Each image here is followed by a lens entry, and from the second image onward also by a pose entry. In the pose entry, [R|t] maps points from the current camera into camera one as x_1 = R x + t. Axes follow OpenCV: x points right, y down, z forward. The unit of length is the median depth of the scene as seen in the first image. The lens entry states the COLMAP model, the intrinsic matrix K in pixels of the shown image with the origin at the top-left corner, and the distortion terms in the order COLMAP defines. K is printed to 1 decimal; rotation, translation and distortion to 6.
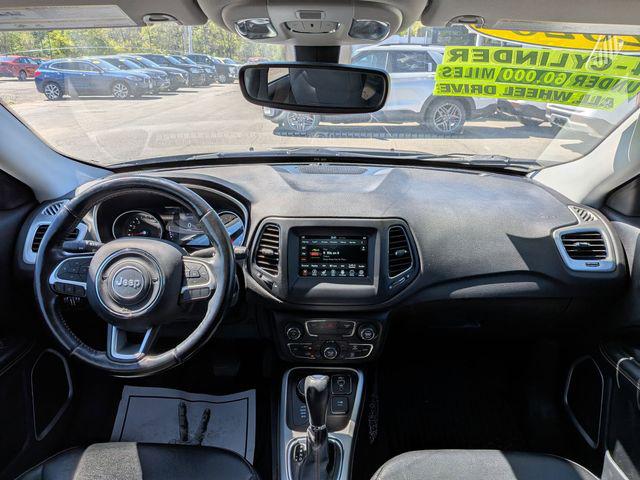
lens RADIAL K [[483.6, 0, 318.6], [0, 483.6, 237.3], [0, 0, 1]] dist [0.037465, -0.058664]
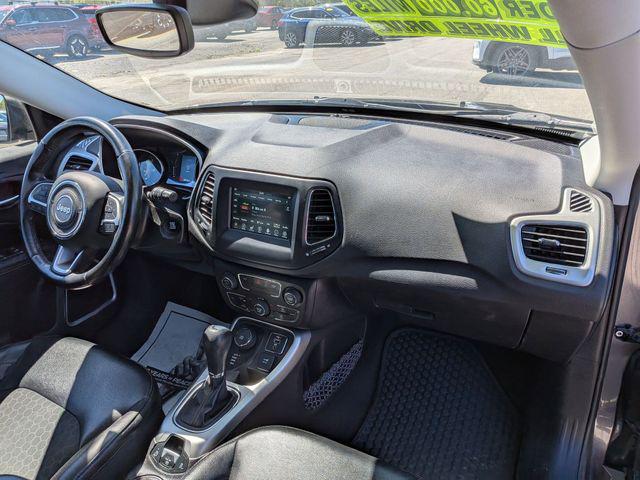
lens RADIAL K [[483.6, 0, 318.6], [0, 483.6, 242.1], [0, 0, 1]] dist [0.037465, -0.058664]
pose [[0.885903, 0.160356, -0.435271, 0.558794], [-0.112015, 0.984532, 0.134722, -0.045183], [0.450142, -0.070593, 0.890162, 0.191162]]
